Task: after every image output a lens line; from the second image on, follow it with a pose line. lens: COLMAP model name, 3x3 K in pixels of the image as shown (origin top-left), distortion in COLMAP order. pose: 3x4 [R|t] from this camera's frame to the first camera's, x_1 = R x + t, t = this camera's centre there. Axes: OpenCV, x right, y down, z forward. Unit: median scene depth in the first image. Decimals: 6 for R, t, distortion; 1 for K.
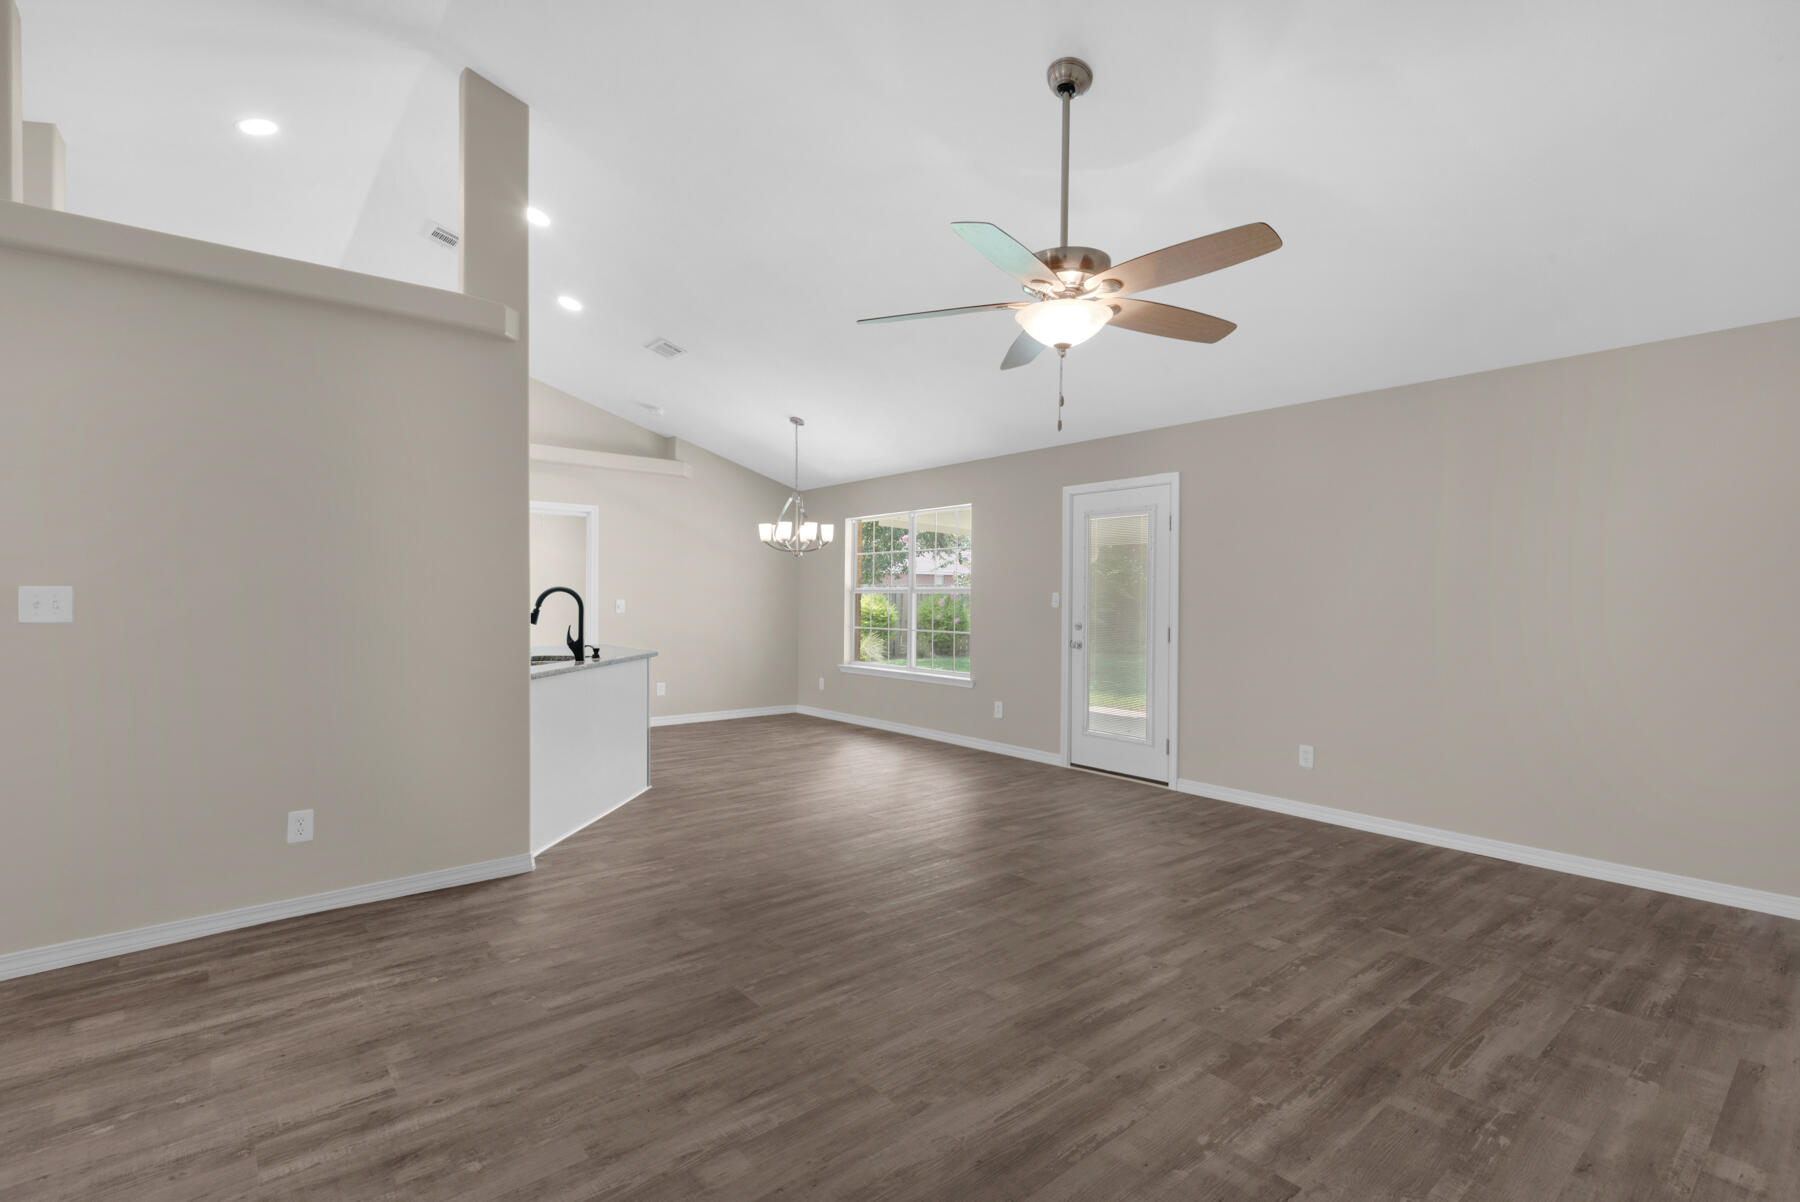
lens RADIAL K [[816.9, 0, 896.2], [0, 816.9, 589.0], [0, 0, 1]] dist [0.022969, -0.011276]
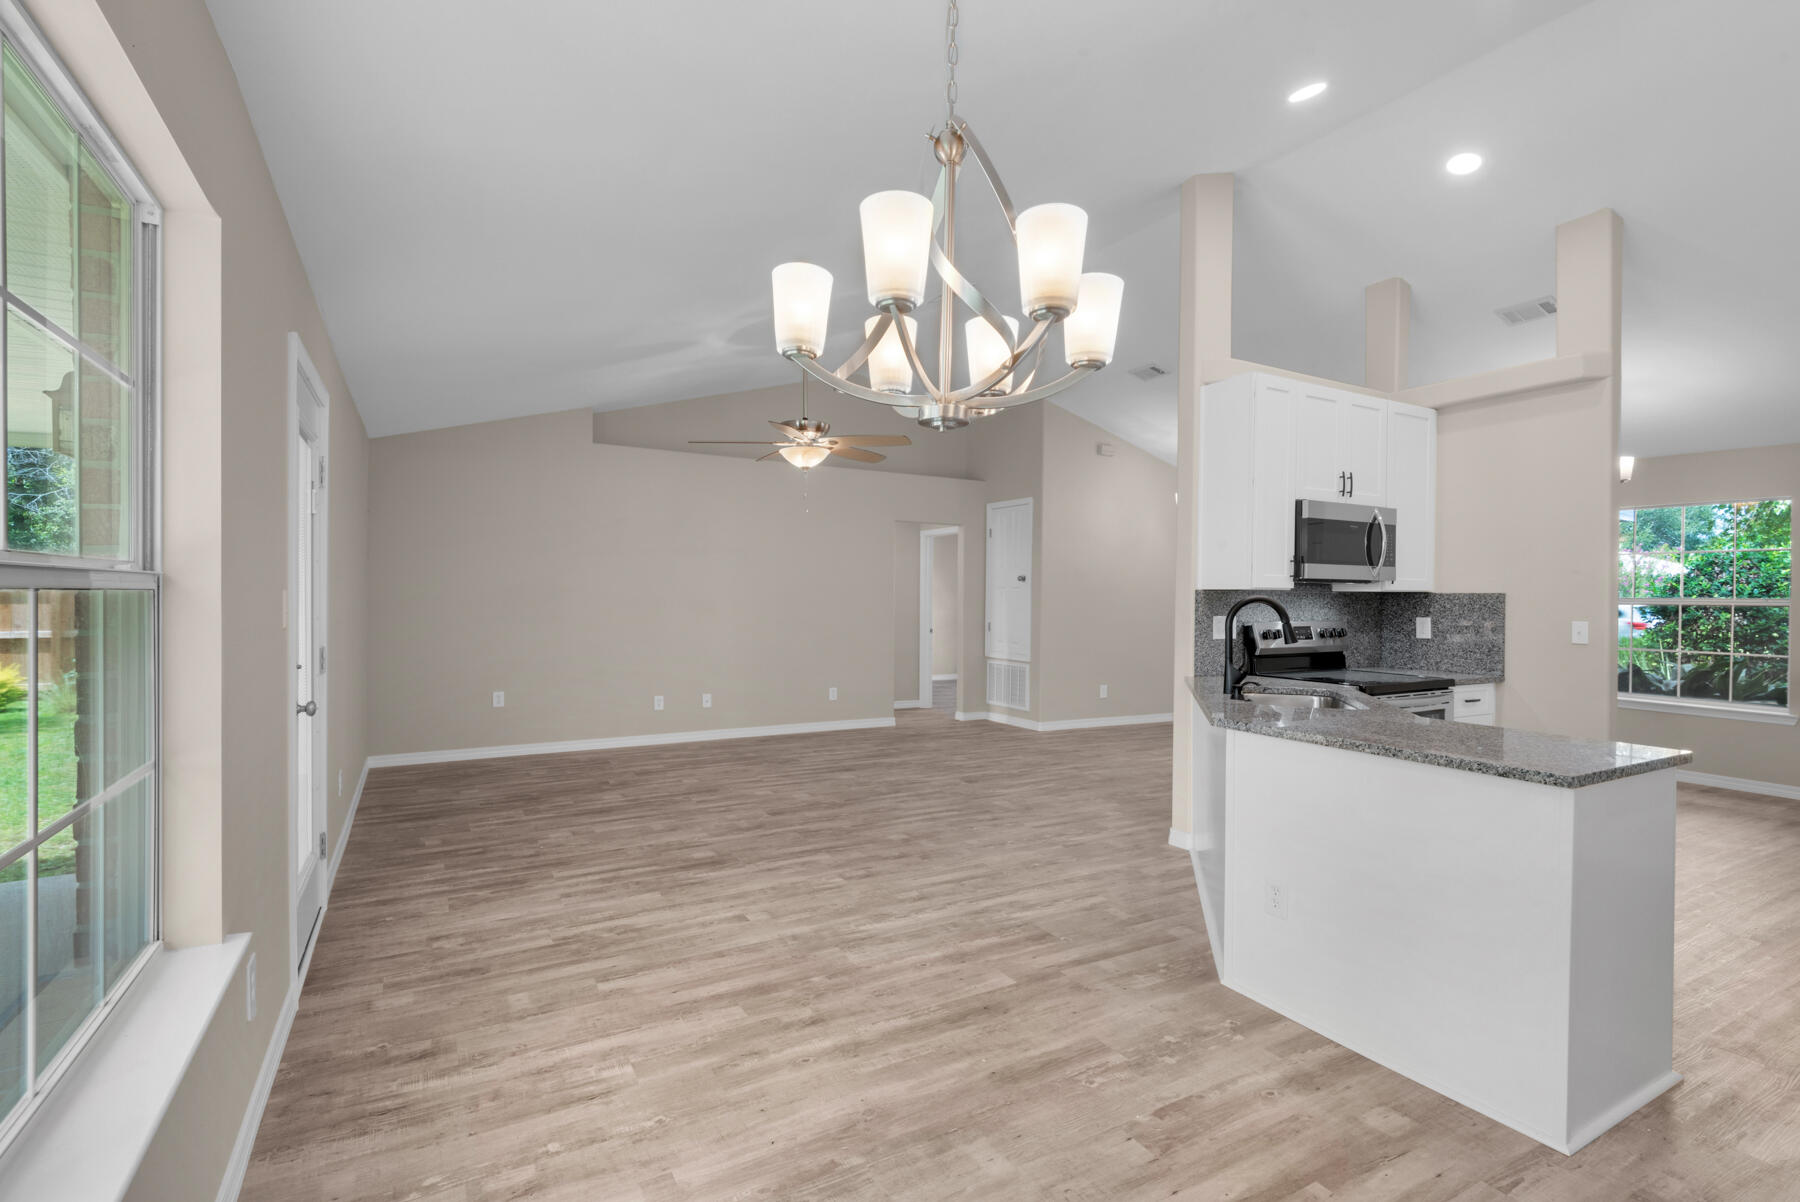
lens RADIAL K [[816.9, 0, 889.7], [0, 816.9, 599.5], [0, 0, 1]] dist [0.022969, -0.011276]
pose [[-0.982769, -0.014279, 0.184283, -0.306161], [-0.016017, 0.999840, -0.007942, 0.019082], [-0.184140, -0.010756, -0.982841, 2.529327]]
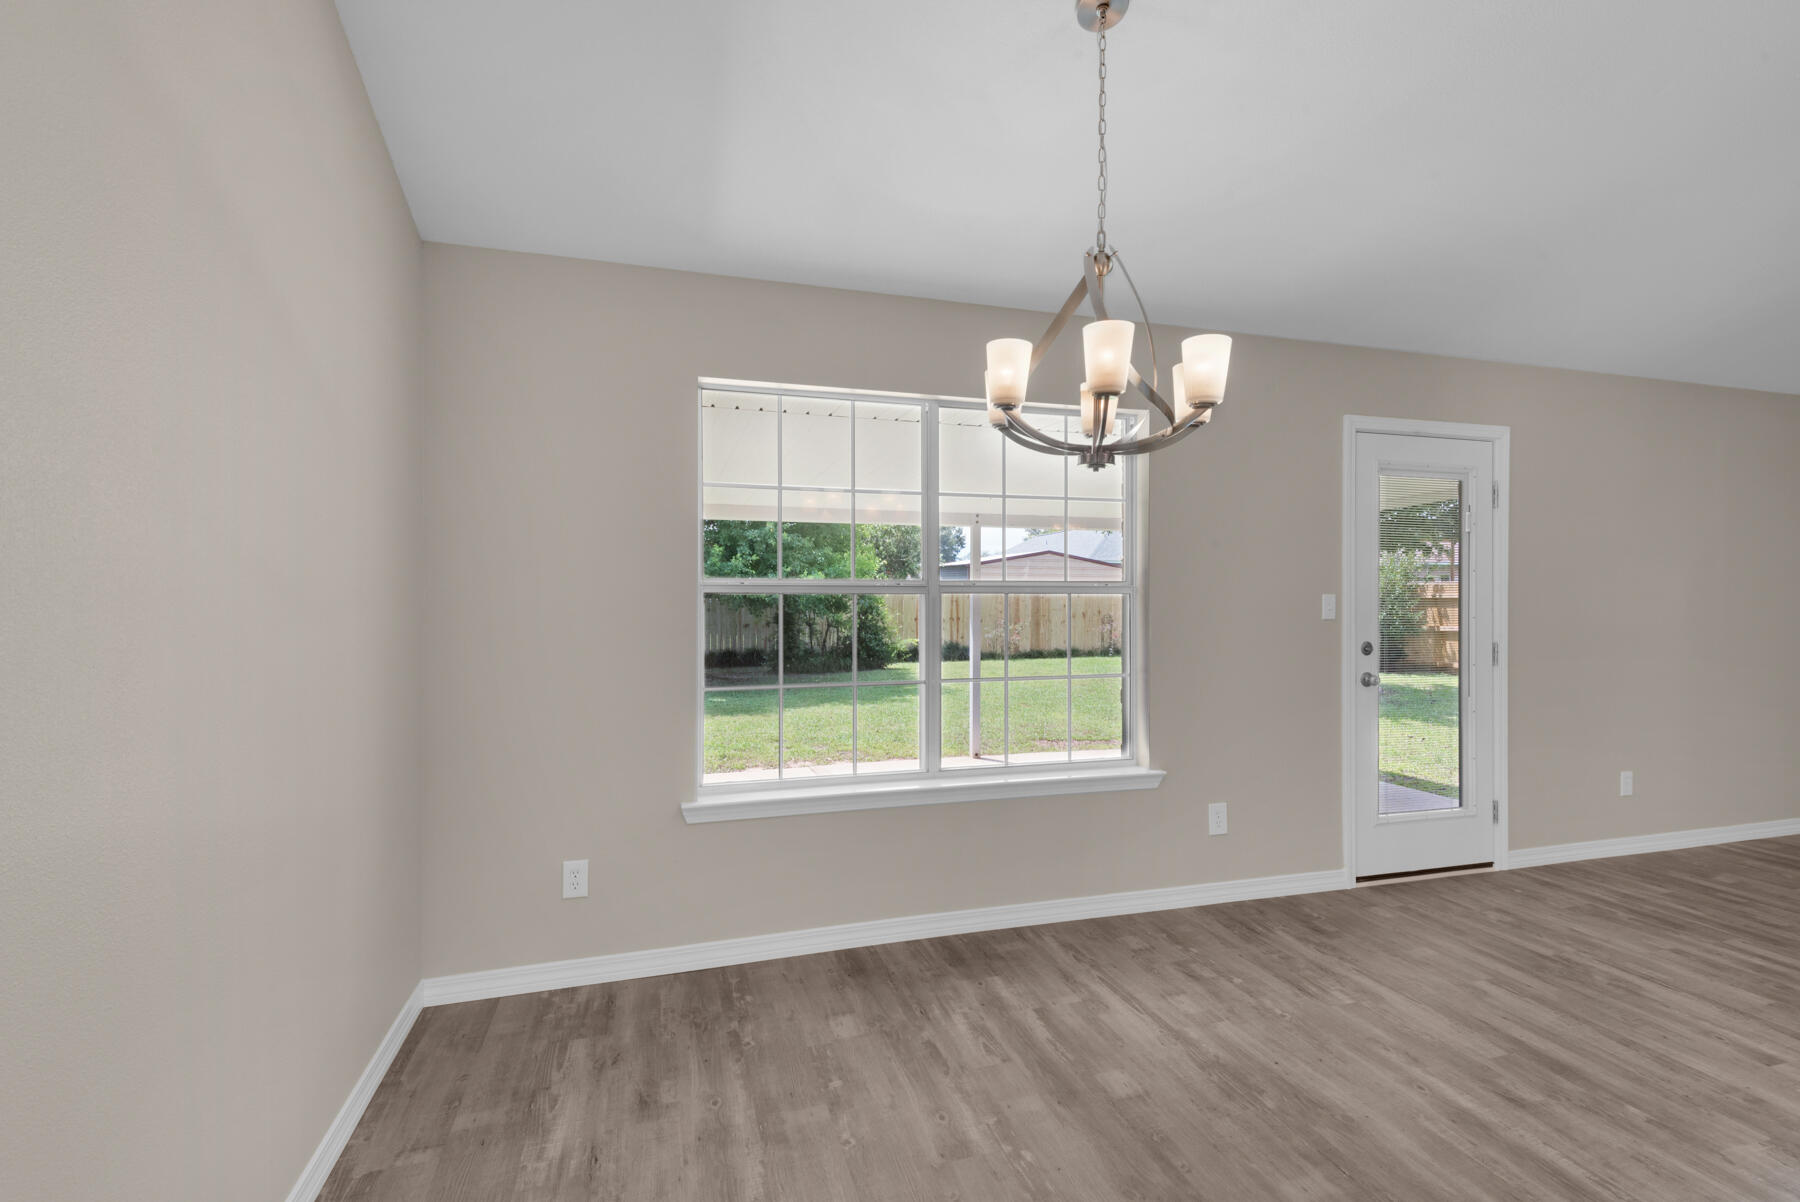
lens RADIAL K [[816.9, 0, 899.8], [0, 816.9, 594.7], [0, 0, 1]] dist [0.022969, -0.011276]
pose [[0.392844, 0.000678, 0.919605, -0.880033], [-0.008418, 0.999960, 0.002859, 0.012148], [-0.919567, -0.008865, 0.392834, 1.985553]]
